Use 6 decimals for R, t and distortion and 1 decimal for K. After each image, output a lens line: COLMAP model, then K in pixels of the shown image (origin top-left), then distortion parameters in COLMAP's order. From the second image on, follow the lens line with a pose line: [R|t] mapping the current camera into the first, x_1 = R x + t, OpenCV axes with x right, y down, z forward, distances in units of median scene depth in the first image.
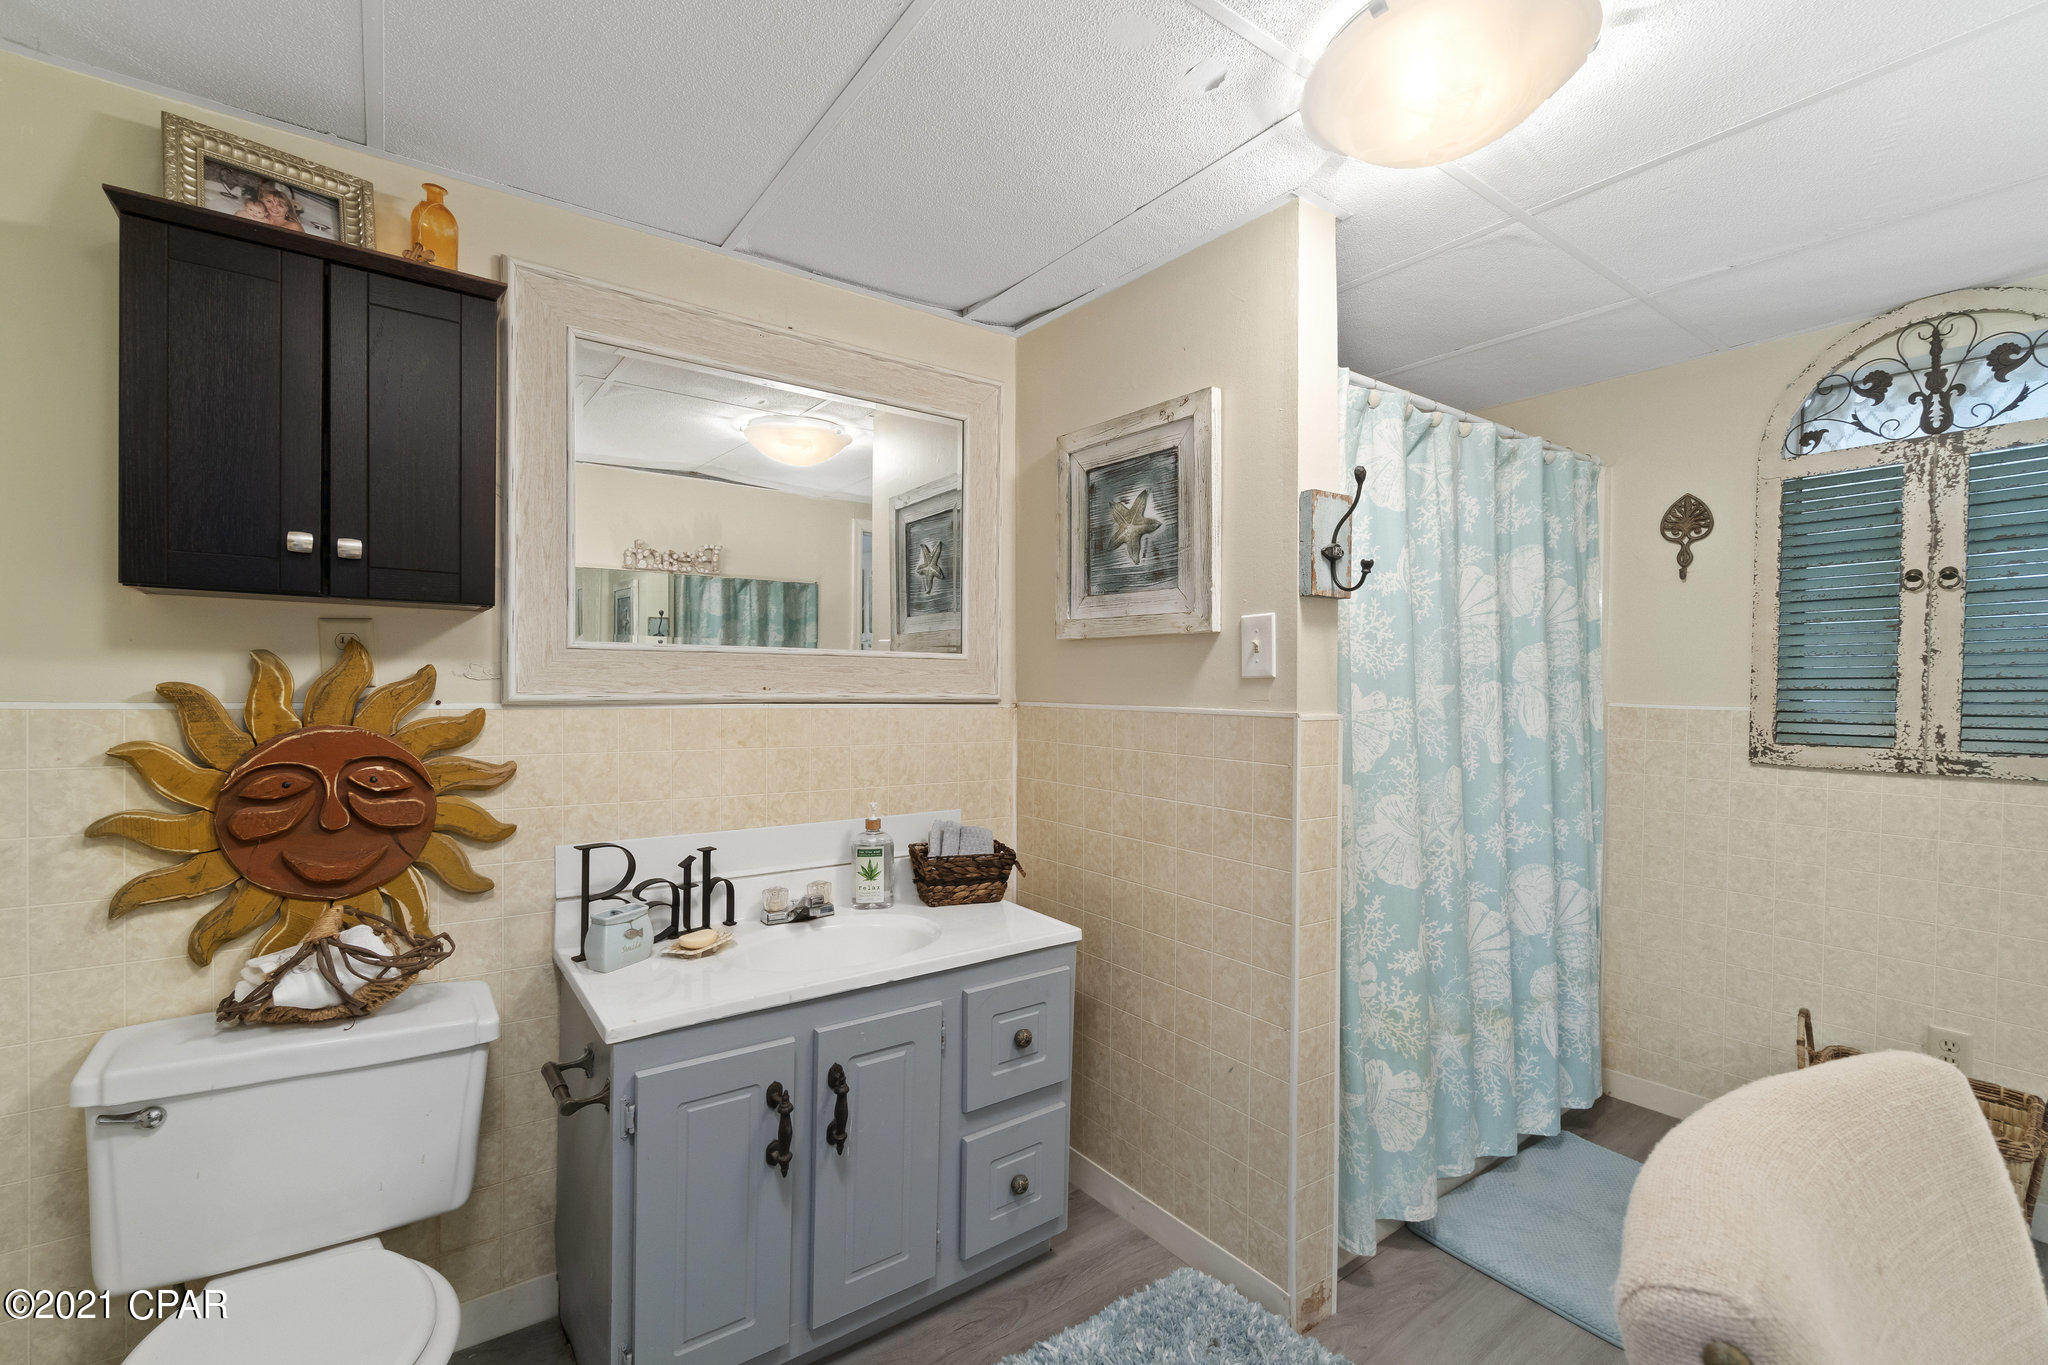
lens RADIAL K [[884.4, 0, 1020.1], [0, 884.4, 693.4], [0, 0, 1]] dist [0.000033, -0.000321]
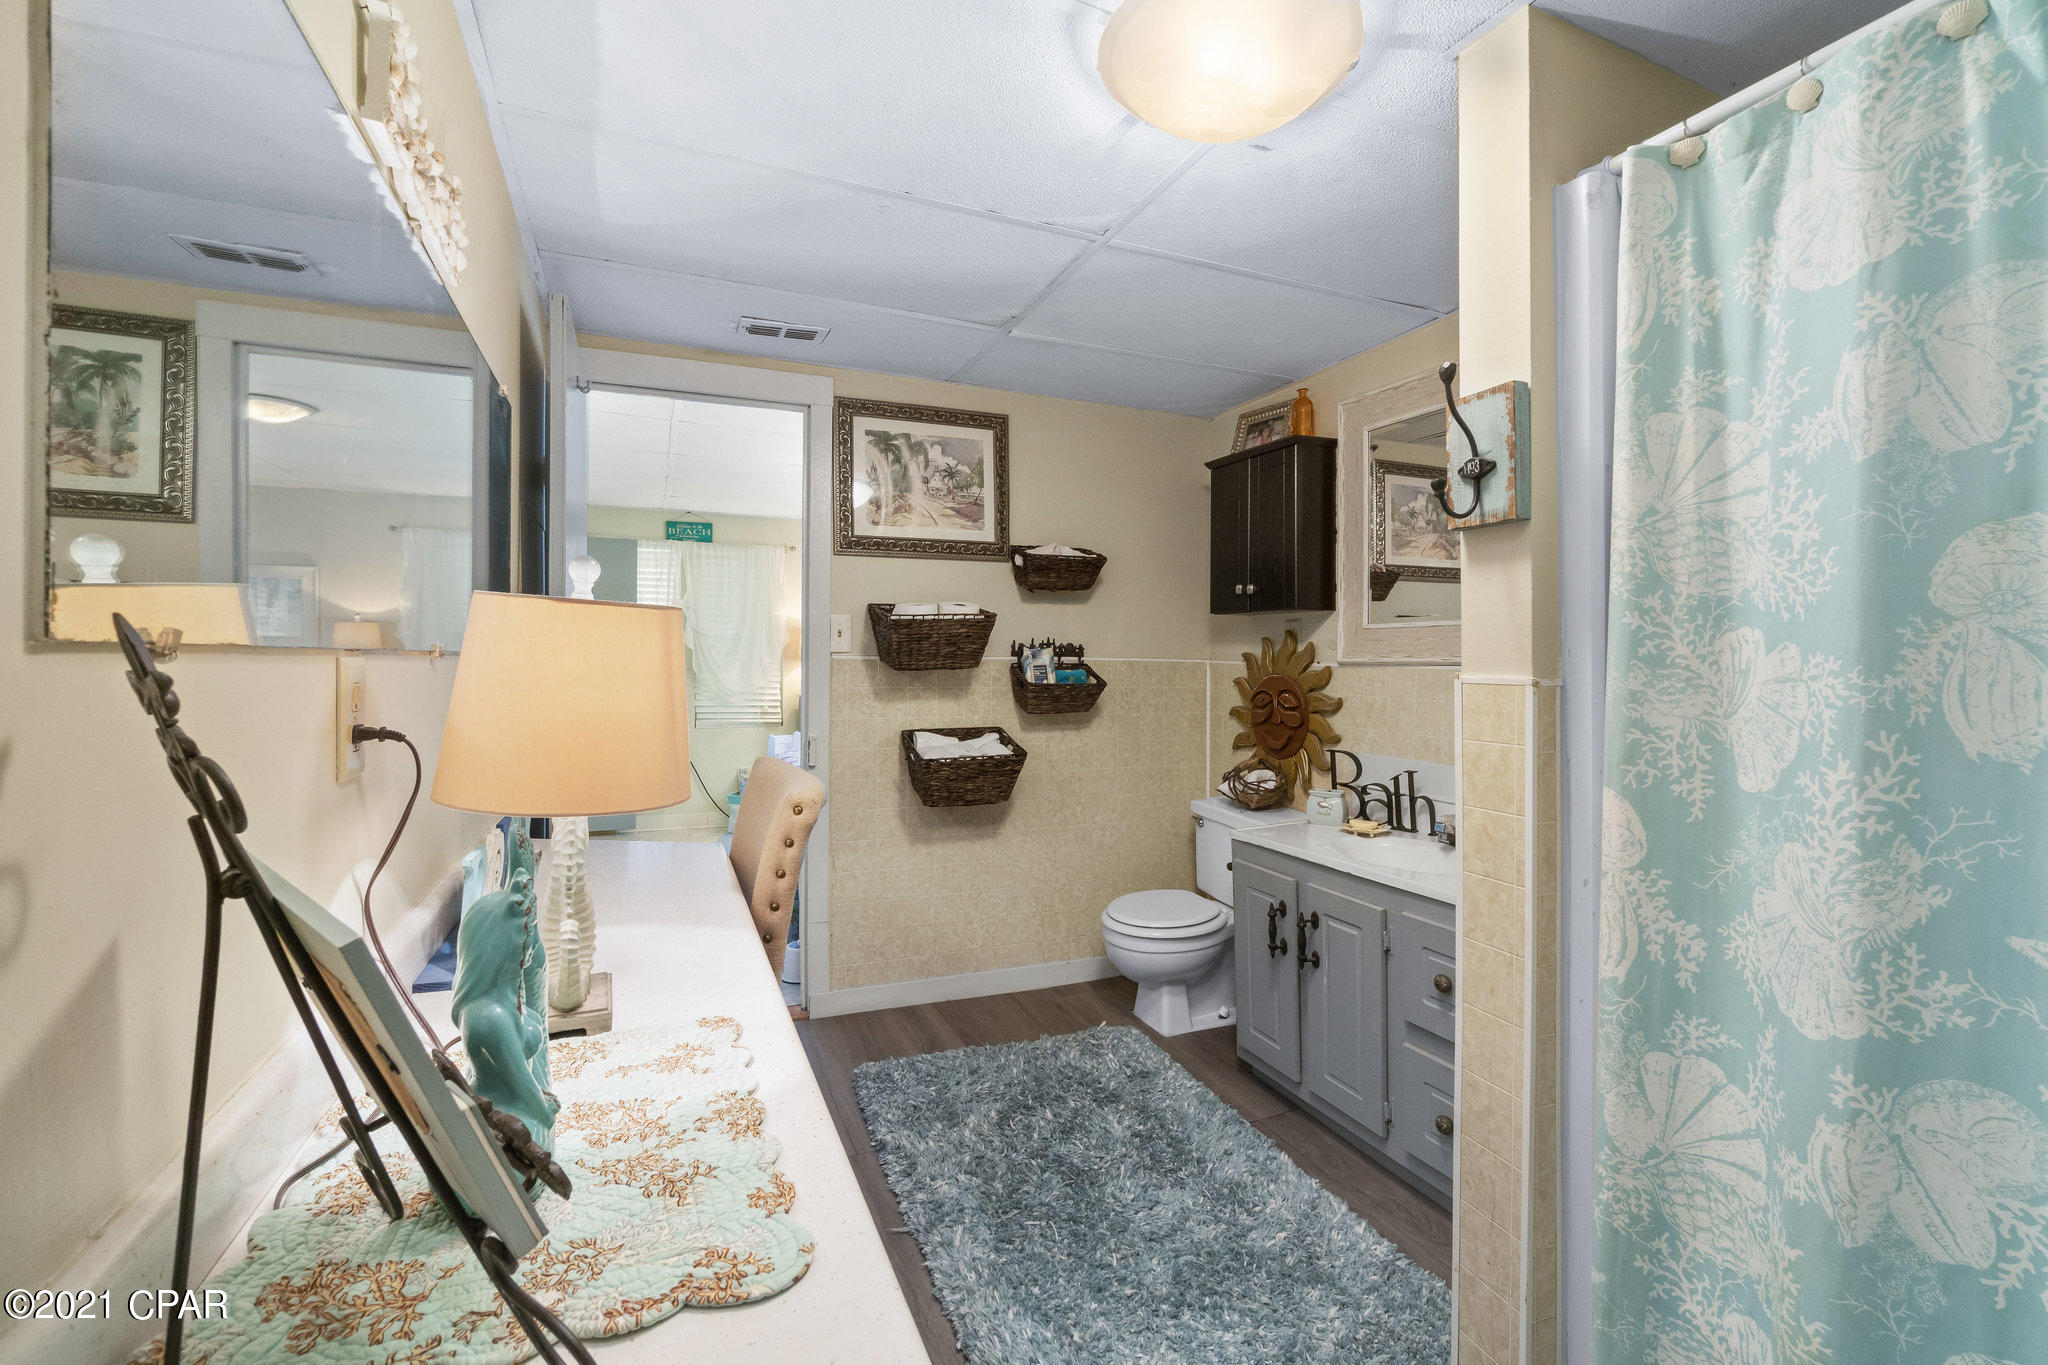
lens RADIAL K [[870.9, 0, 1026.7], [0, 870.9, 649.6], [0, 0, 1]] dist [-0.000528, -0.000143]
pose [[-0.217497, -0.016885, -0.975915, 1.182227], [-0.011607, 0.999824, -0.014712, 0.016345], [0.975992, 0.008127, -0.217655, 0.776463]]
